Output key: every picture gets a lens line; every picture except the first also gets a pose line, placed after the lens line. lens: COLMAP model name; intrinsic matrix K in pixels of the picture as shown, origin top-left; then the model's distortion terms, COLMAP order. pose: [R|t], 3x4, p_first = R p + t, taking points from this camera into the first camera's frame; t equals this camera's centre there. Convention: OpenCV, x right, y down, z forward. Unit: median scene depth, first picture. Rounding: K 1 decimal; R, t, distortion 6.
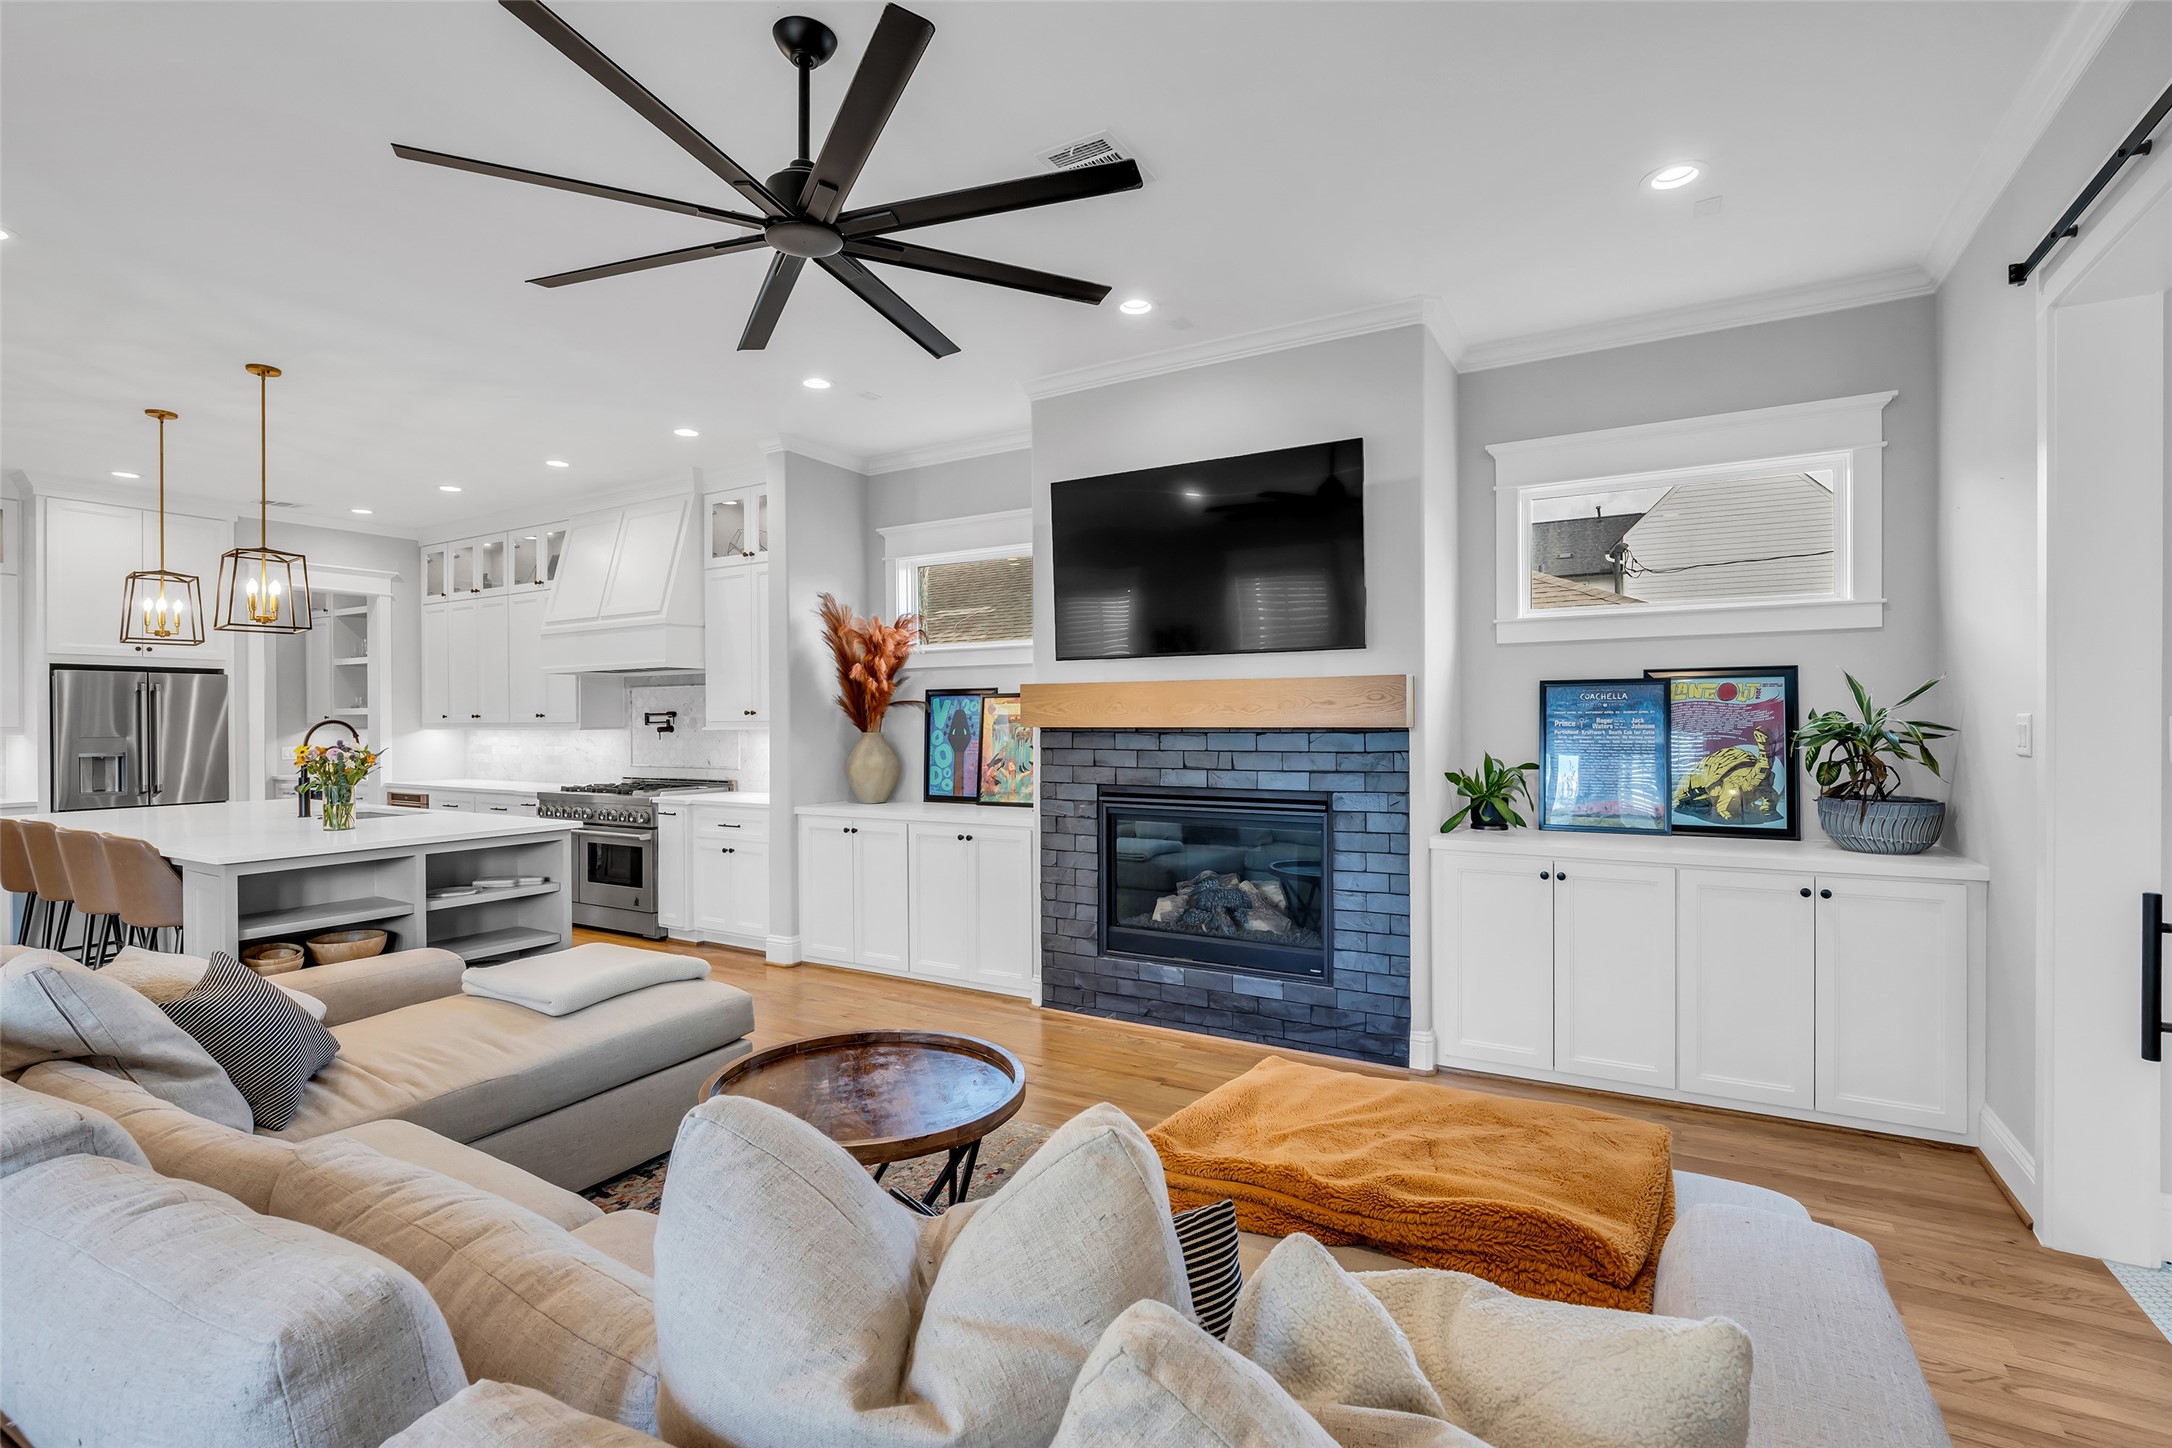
lens RADIAL K [[1003.2, 0, 1073.1], [0, 1003.2, 720.1], [0, 0, 1]] dist [-0.014818, 0.001463]
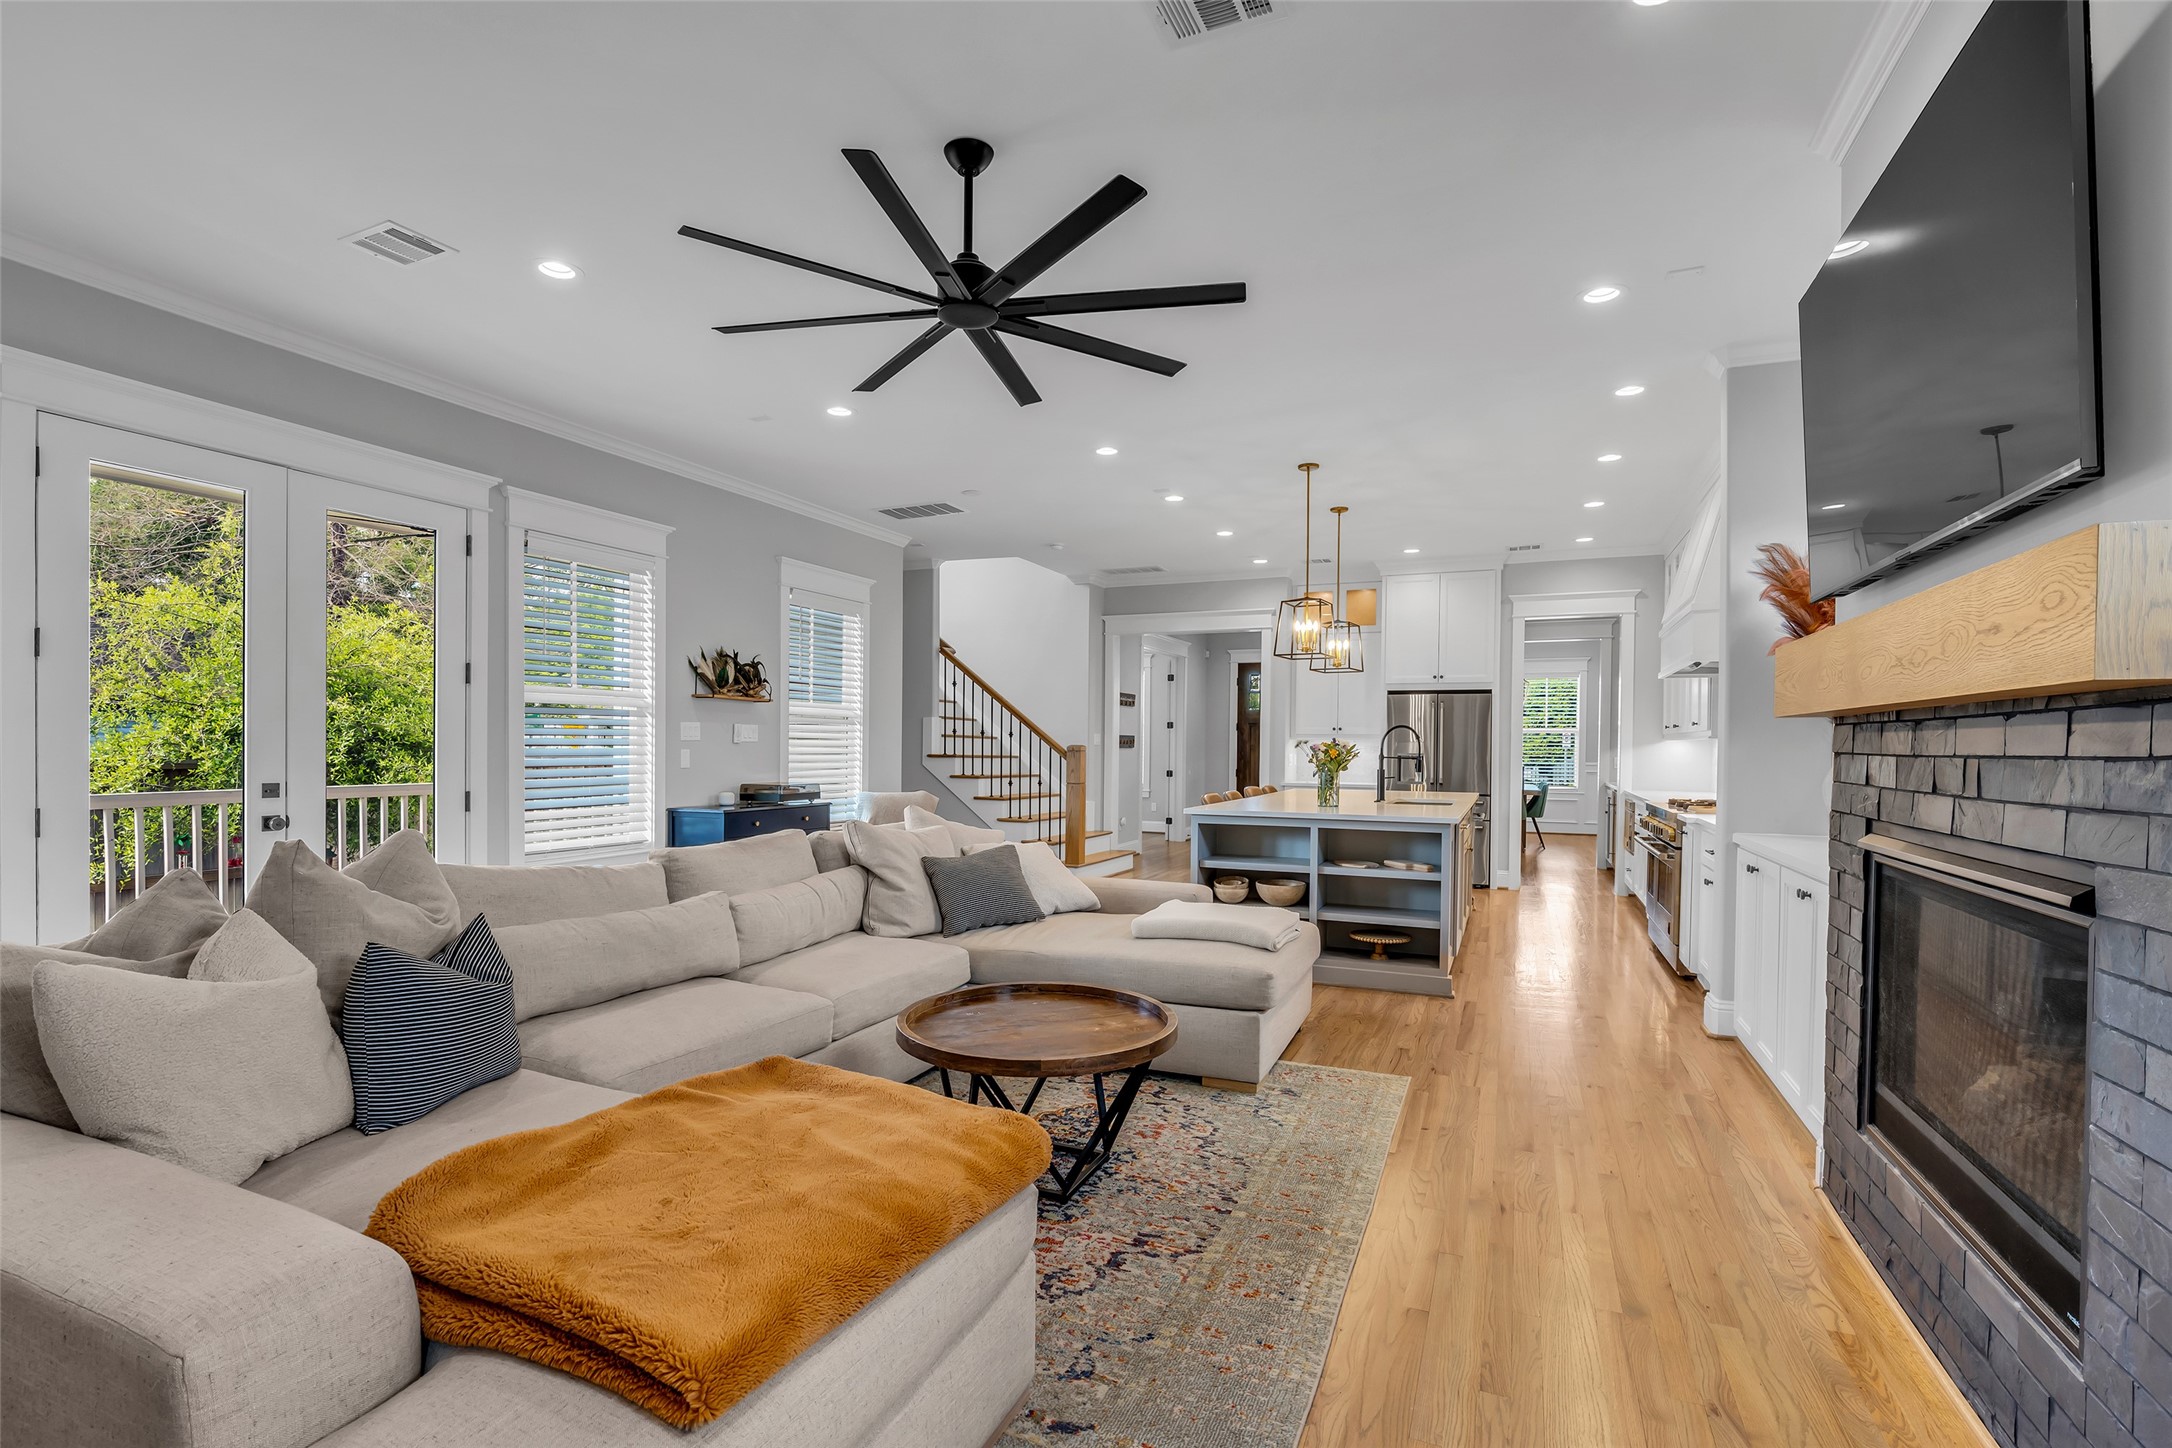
lens RADIAL K [[1003.2, 0, 1075.6], [0, 1003.2, 755.8], [0, 0, 1]] dist [-0.014818, 0.001463]
pose [[0.125455, 0.018398, -0.991929, 0.526059], [-0.011339, 0.999789, 0.017109, 0.026076], [0.992034, 0.009101, 0.125637, 0.517057]]
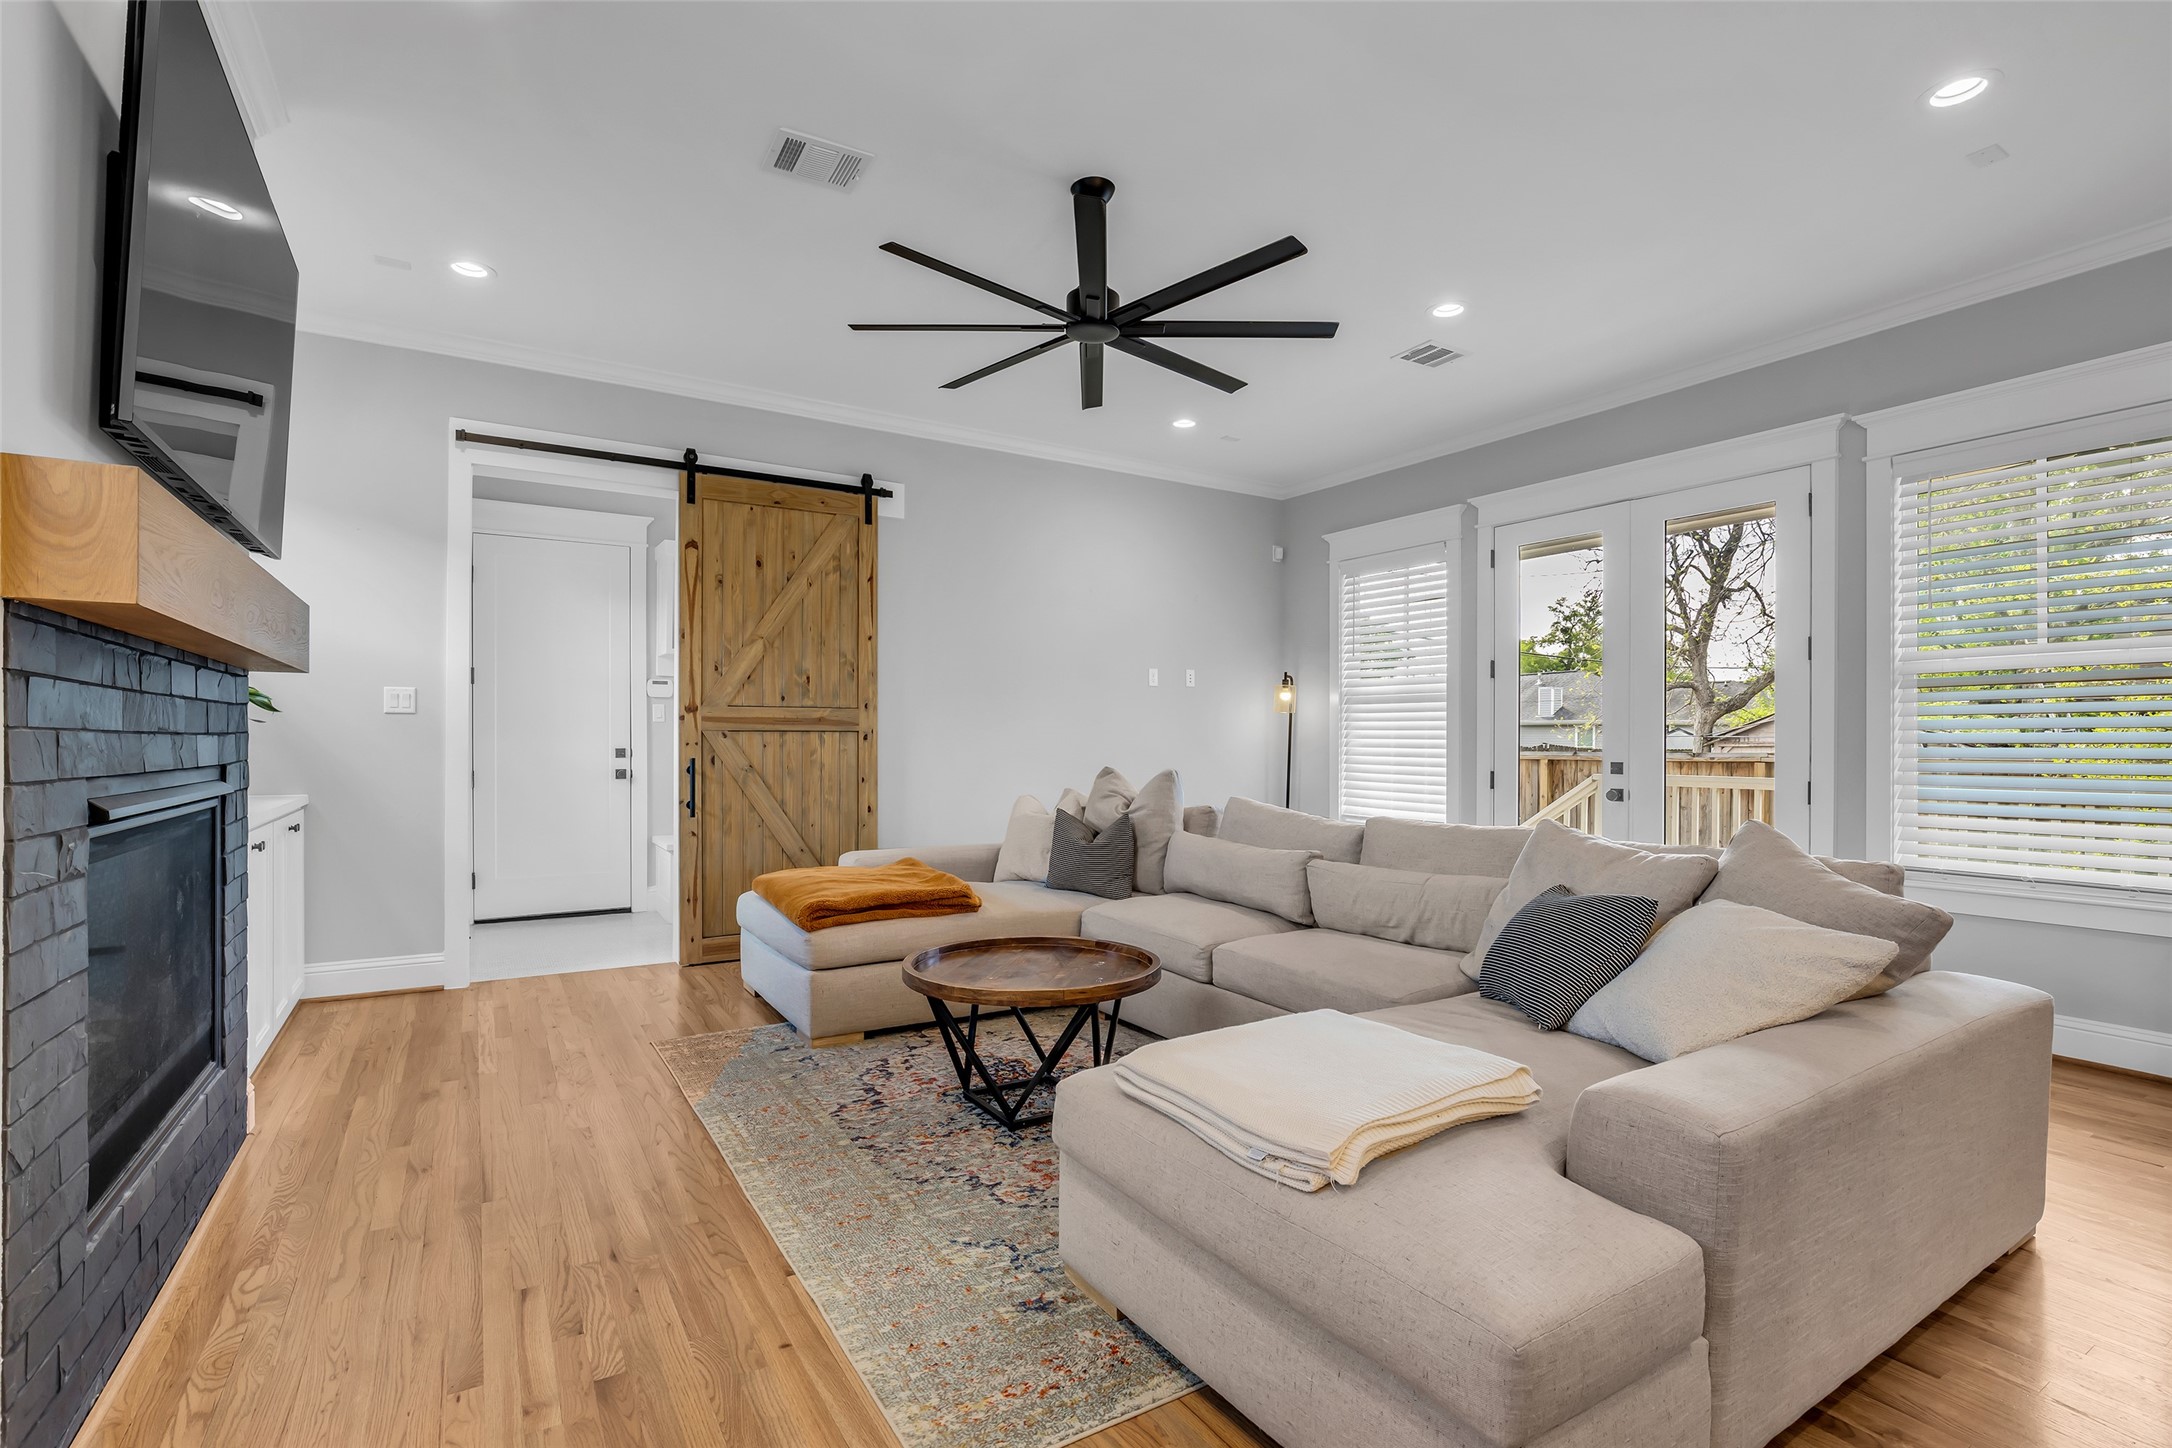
lens RADIAL K [[1003.2, 0, 1081.5], [0, 1003.2, 740.8], [0, 0, 1]] dist [-0.014818, 0.001463]
pose [[-0.886741, 0.002226, 0.462261, -0.477724], [0.001498, 0.999997, -0.001942, 0.052629], [-0.462264, -0.001029, -0.886742, 1.188344]]
